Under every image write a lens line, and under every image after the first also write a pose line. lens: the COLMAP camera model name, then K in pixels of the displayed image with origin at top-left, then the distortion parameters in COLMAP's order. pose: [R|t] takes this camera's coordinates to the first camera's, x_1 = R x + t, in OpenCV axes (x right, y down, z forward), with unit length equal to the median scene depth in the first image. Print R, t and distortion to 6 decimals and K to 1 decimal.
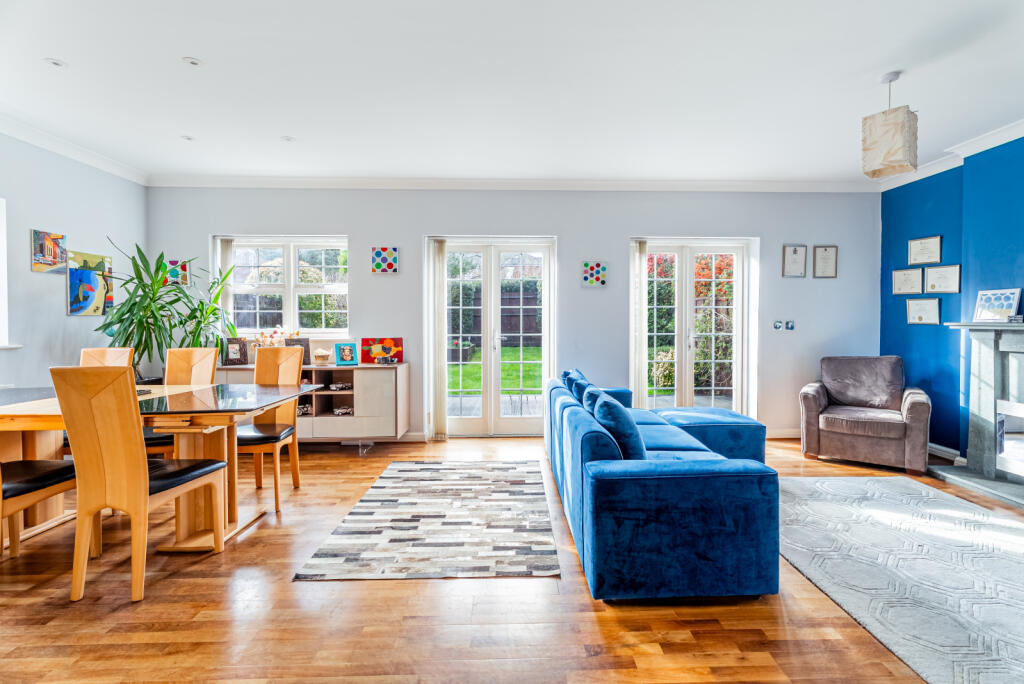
lens RADIAL K [[464.4, 0, 510.7], [0, 464.4, 333.9], [0, 0, 1]] dist [-0.000671, 0.001058]
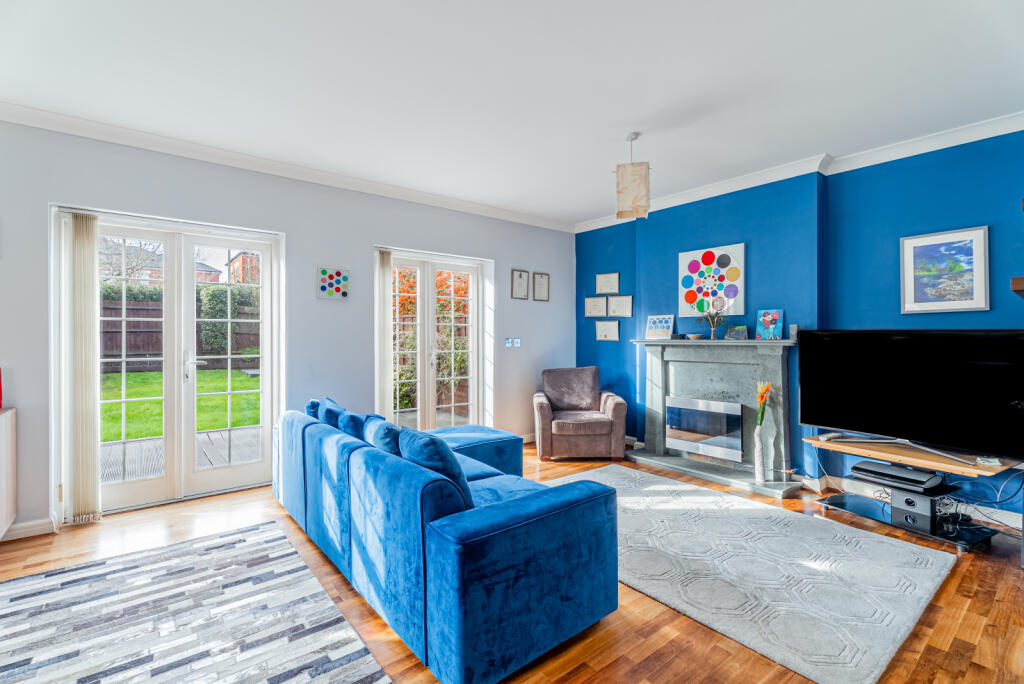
lens RADIAL K [[464.4, 0, 513.0], [0, 464.4, 340.6], [0, 0, 1]] dist [-0.000671, 0.001058]
pose [[0.787566, -0.004320, 0.616215, -0.116160], [0.018116, 0.999706, -0.016144, -0.006152], [-0.615964, 0.023878, 0.787412, 0.172868]]
